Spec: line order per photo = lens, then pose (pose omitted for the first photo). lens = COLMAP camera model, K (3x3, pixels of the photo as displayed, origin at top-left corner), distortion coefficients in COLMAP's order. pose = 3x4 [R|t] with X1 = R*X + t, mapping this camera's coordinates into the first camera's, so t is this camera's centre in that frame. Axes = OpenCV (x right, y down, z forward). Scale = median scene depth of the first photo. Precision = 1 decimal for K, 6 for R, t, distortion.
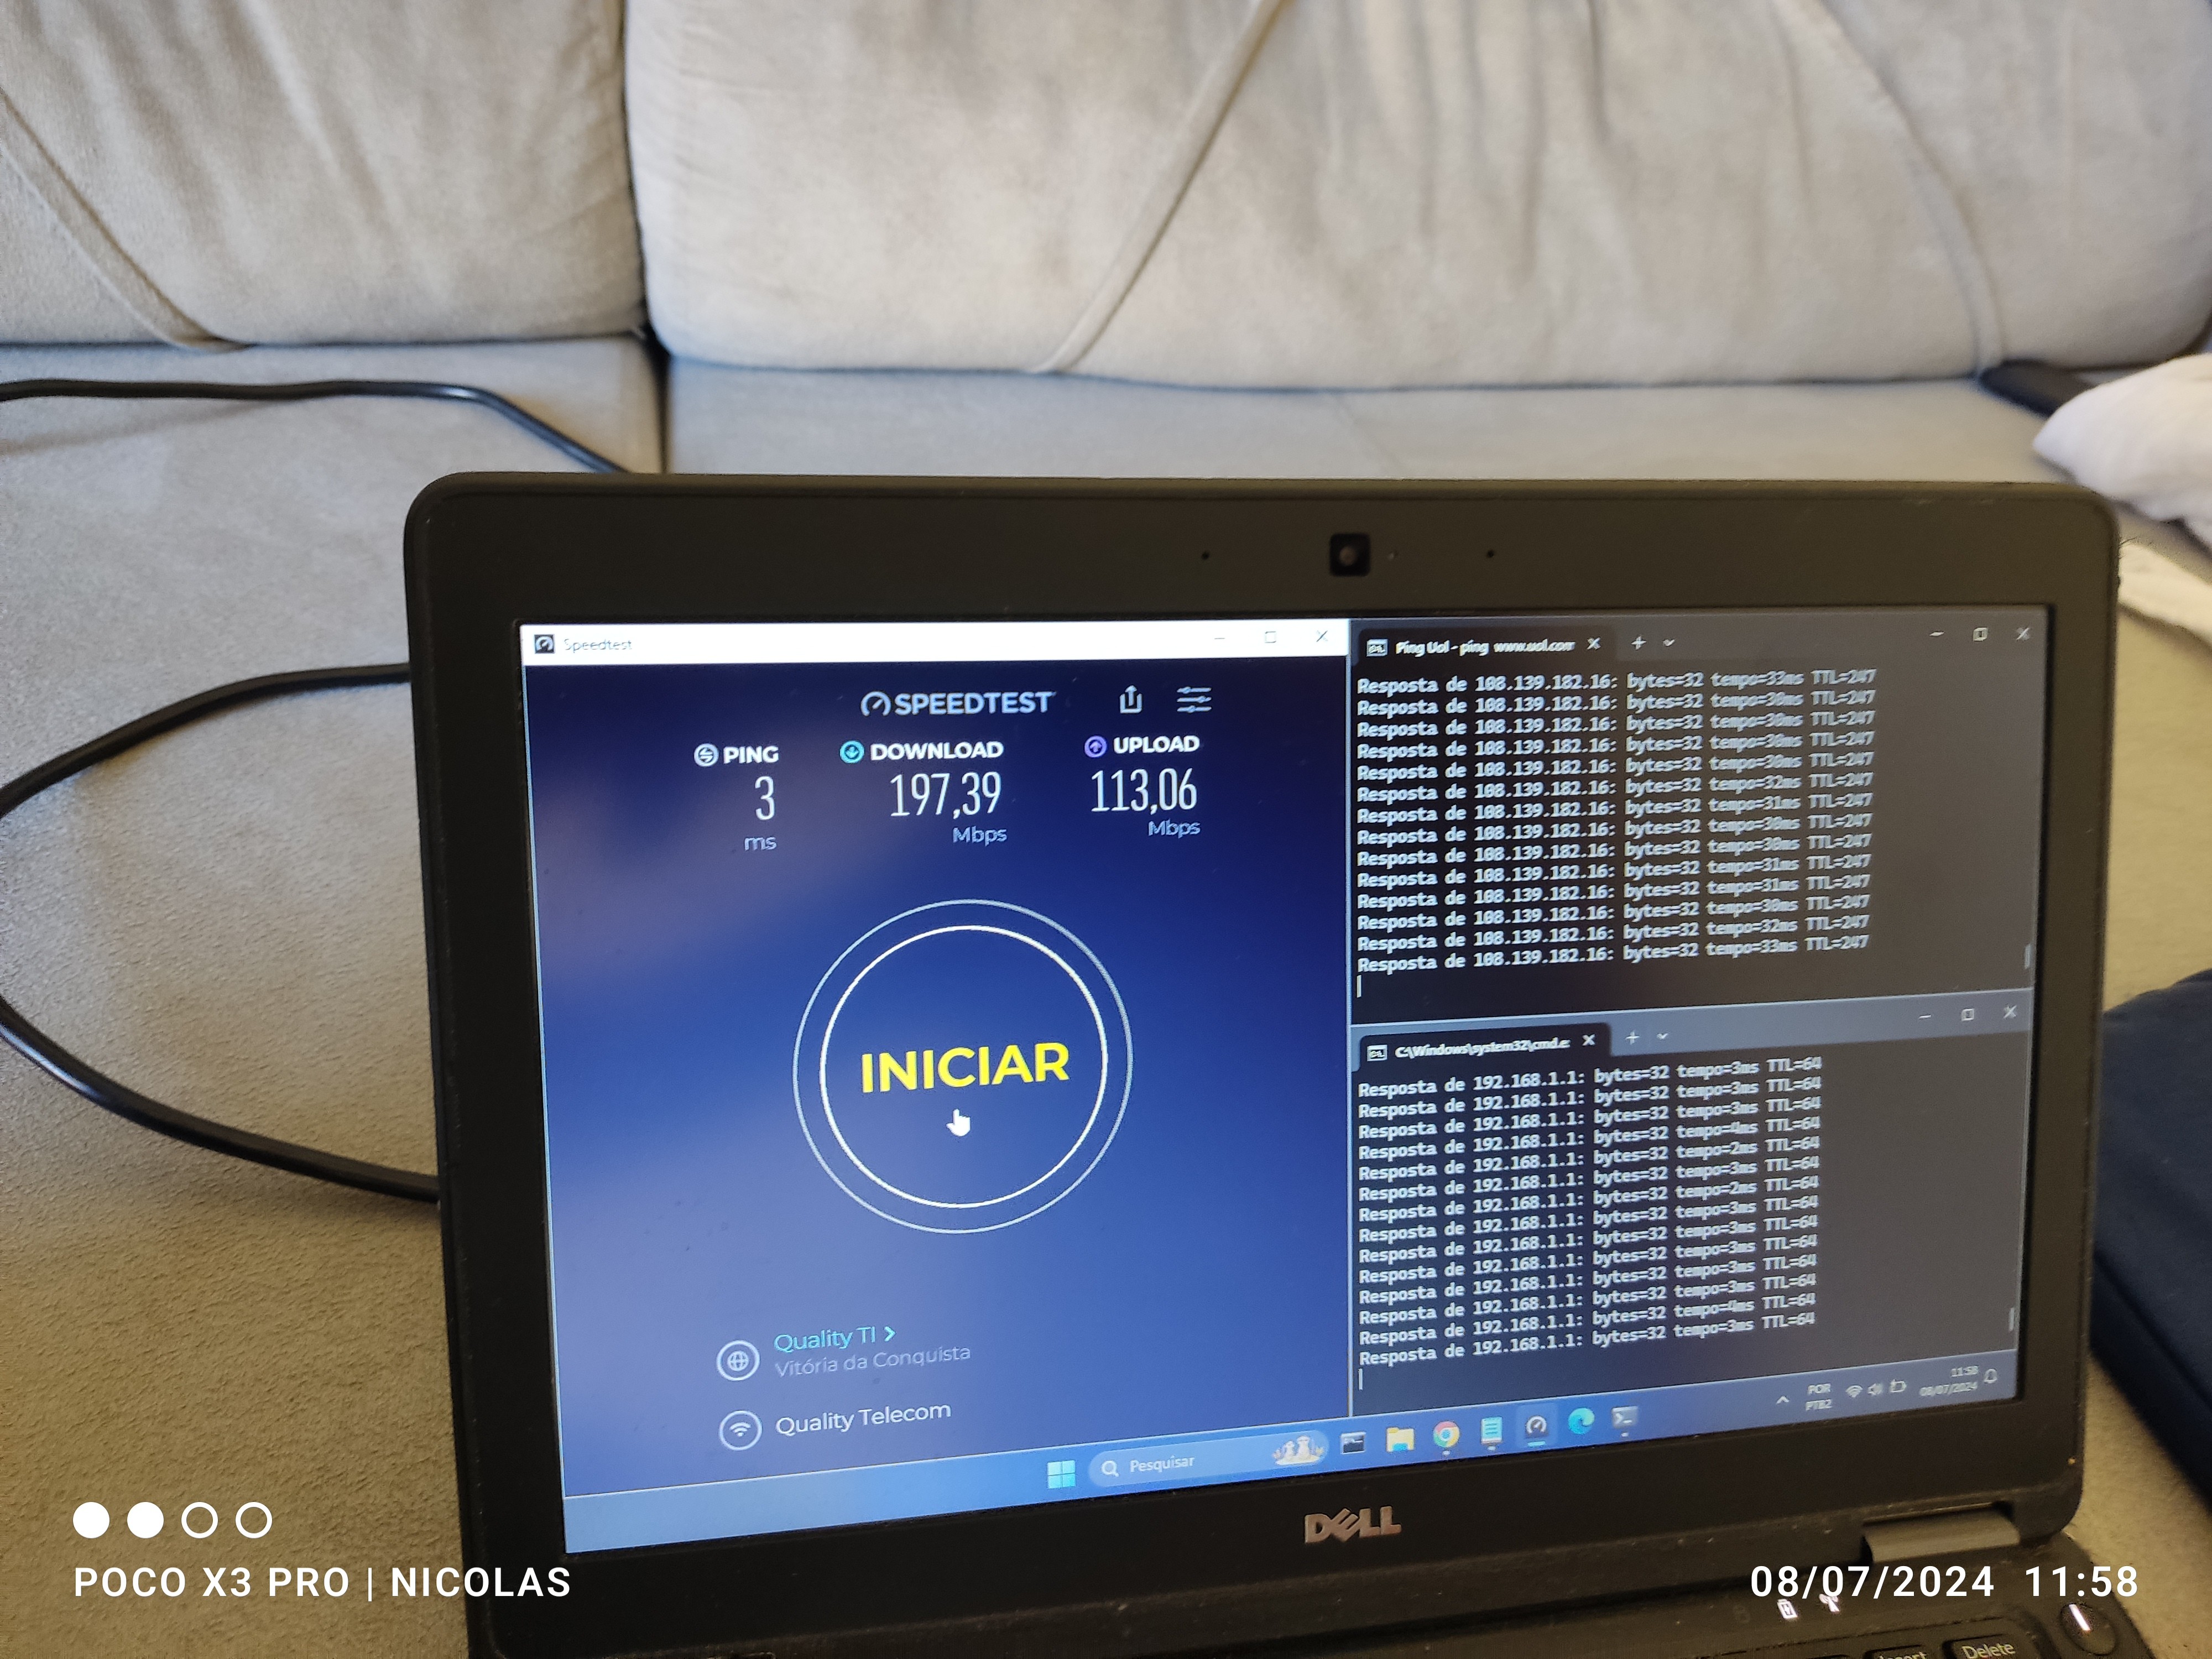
lens RADIAL K [[1633.5, 0, 1051.4], [0, 1633.5, 835.8], [0, 0, 1]] dist [0.062665, -0.127778]
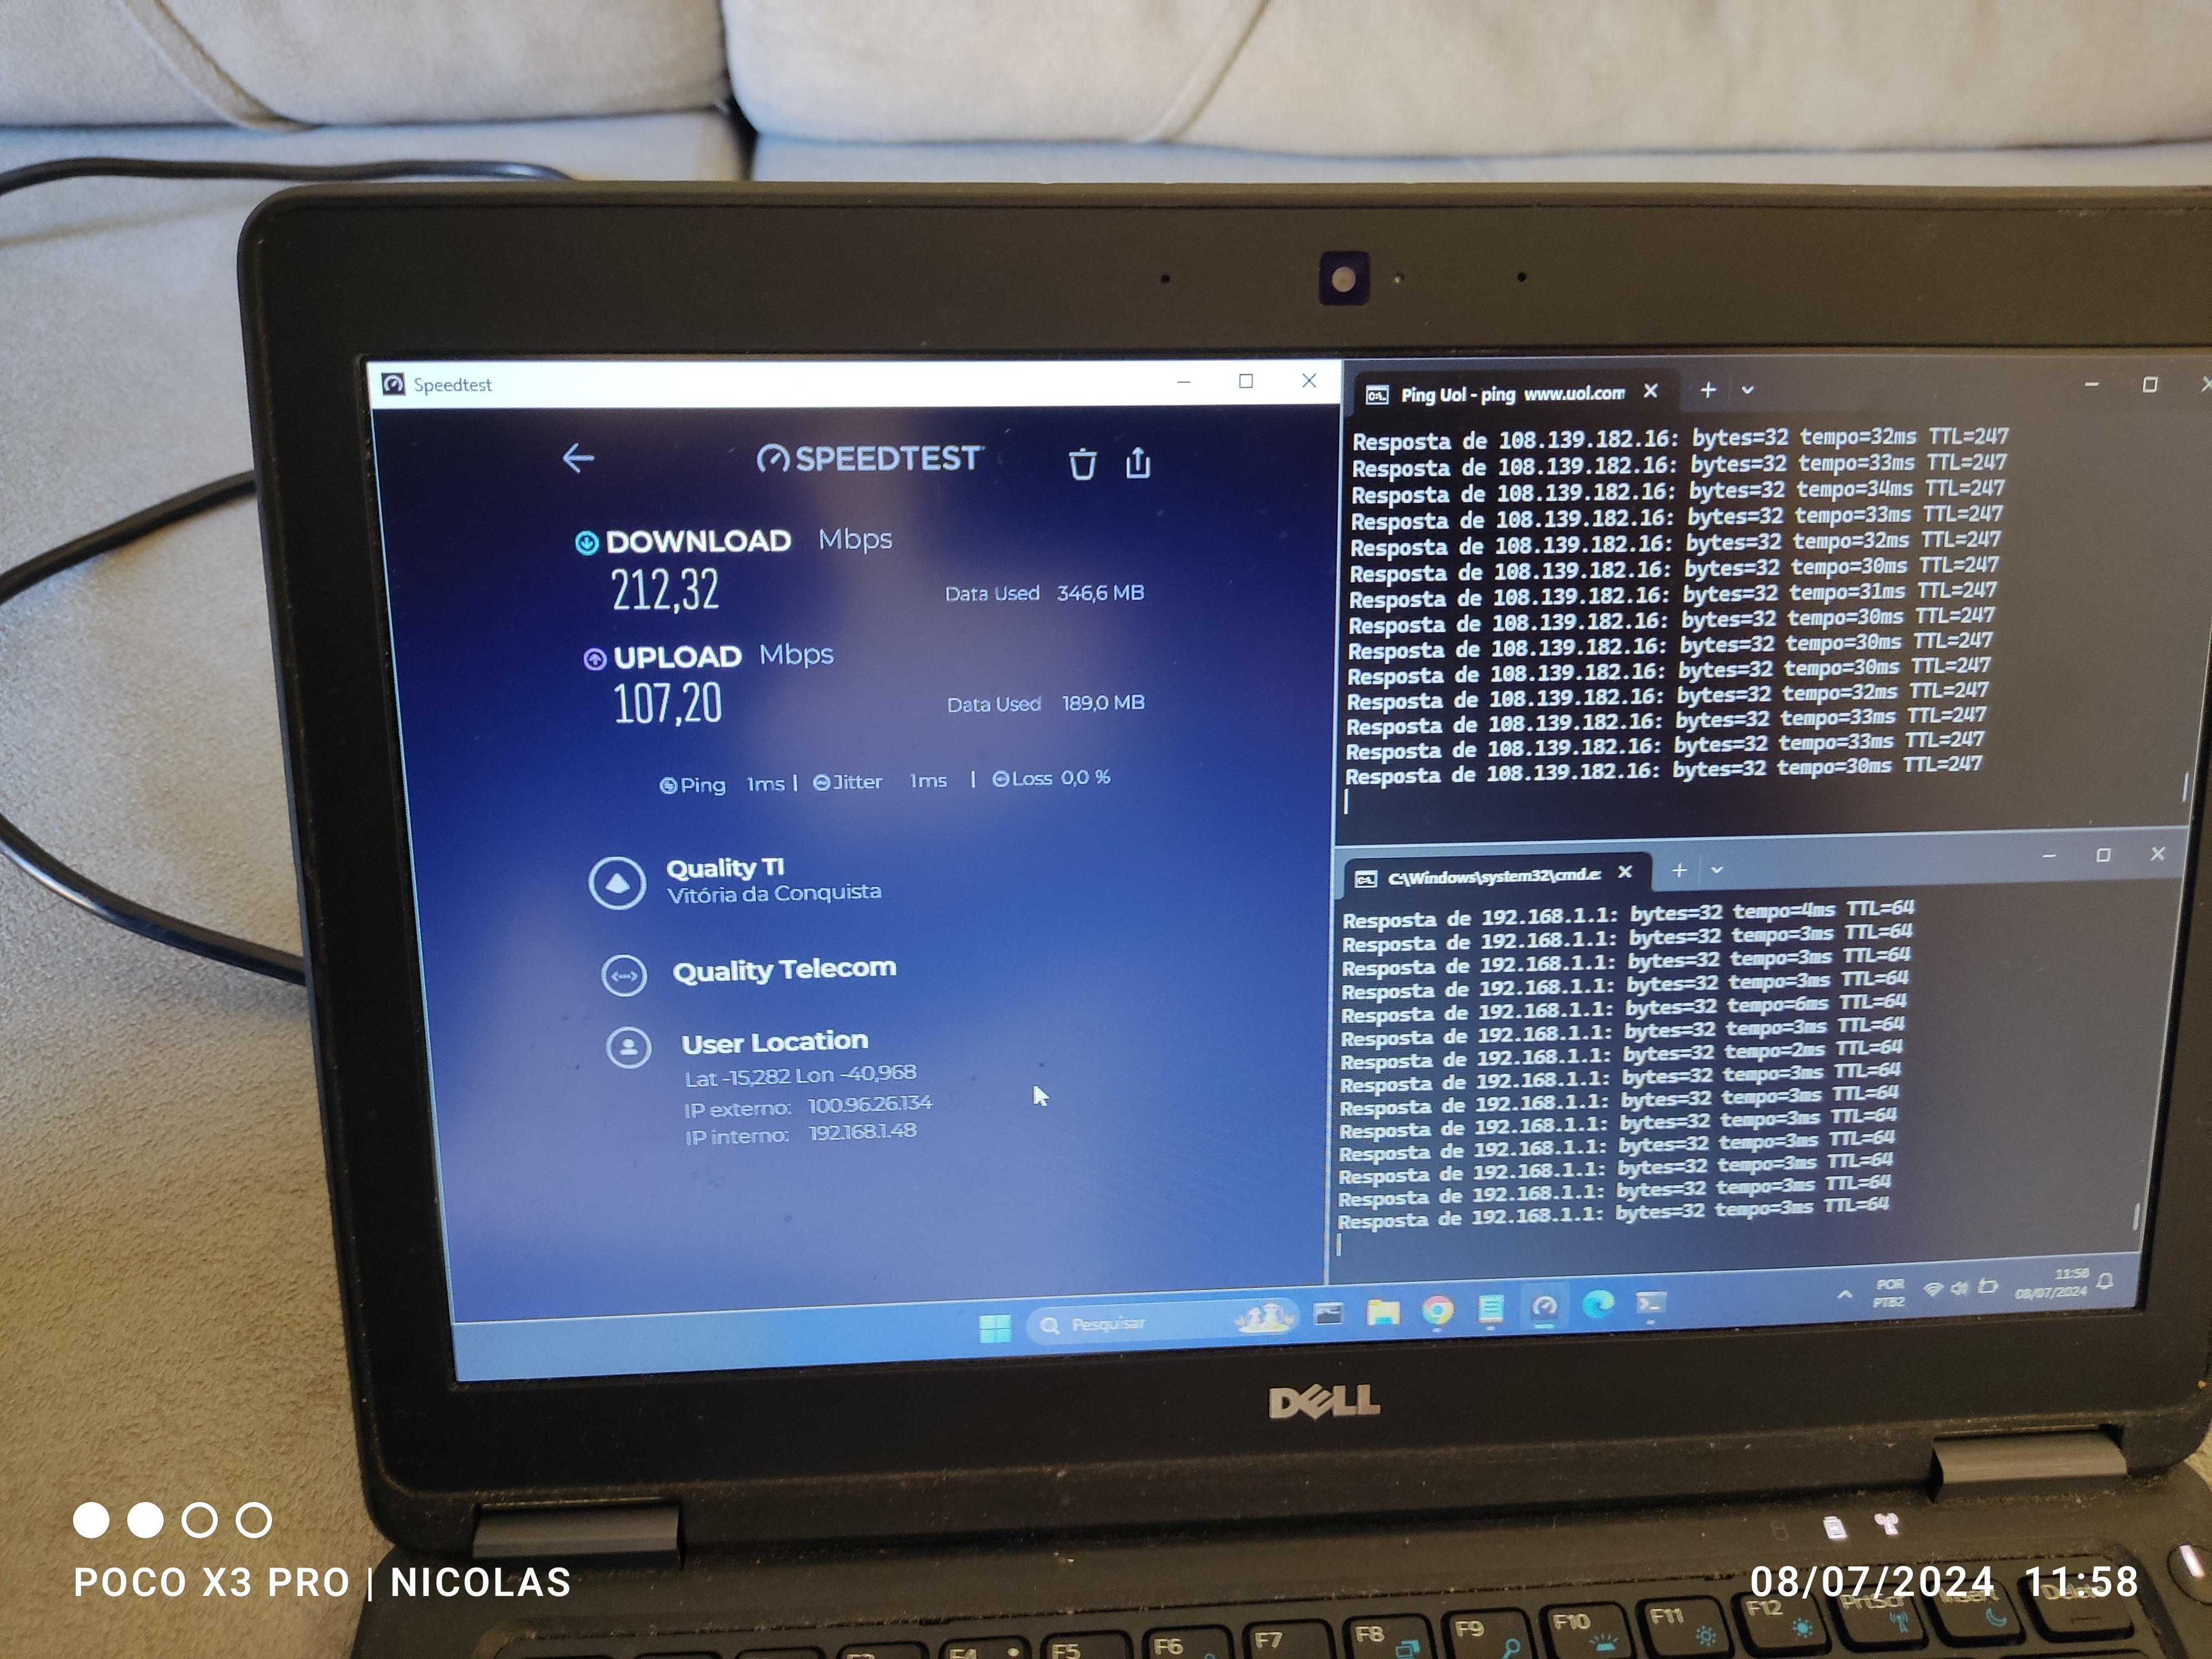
lens RADIAL K [[1635.7, 0, 1061.9], [0, 1635.7, 832.2], [0, 0, 1]] dist [0.051627, -0.103370]
pose [[0.993637, 0.026798, -0.109398, 0.128038], [-0.016176, 0.995167, 0.096856, 0.026126], [0.111464, -0.094470, 0.989268, 0.127906]]
